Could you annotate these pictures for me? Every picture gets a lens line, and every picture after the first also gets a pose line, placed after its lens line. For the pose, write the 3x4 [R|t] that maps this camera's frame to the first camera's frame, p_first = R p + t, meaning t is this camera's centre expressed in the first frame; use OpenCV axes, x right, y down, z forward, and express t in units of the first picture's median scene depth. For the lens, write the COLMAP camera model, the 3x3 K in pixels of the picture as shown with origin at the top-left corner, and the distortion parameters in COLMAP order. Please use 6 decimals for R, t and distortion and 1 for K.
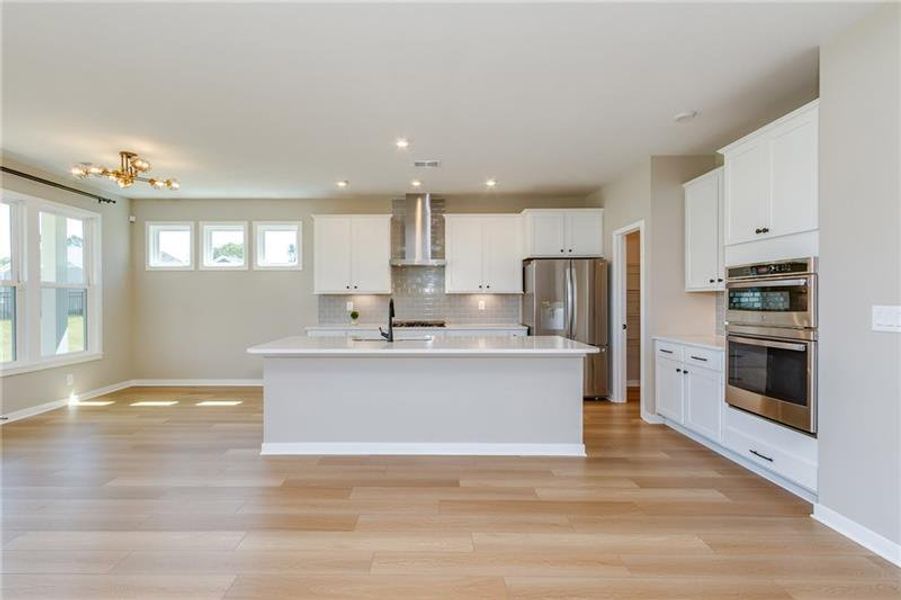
lens RADIAL K [[443.4, 0, 451.4], [0, 443.4, 302.8], [0, 0, 1]] dist [-0.001347, -0.000327]
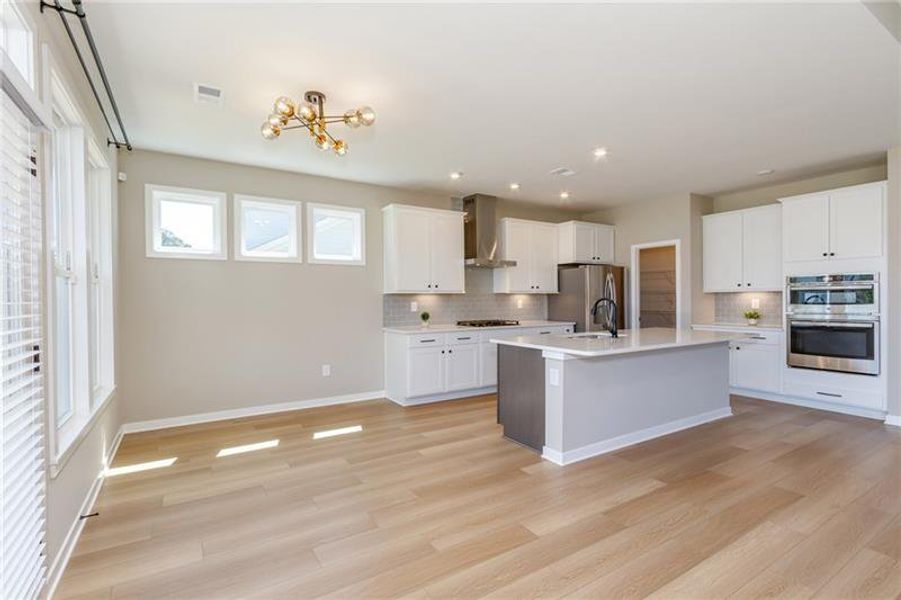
lens RADIAL K [[419.7, 0, 450.3], [0, 419.7, 301.8], [0, 0, 1]] dist [0.006044, -0.000169]
pose [[0.845580, -0.008160, 0.533787, -0.657693], [0.009578, 0.999954, 0.000113, -0.002182], [-0.533763, 0.005017, 0.845619, 0.229535]]
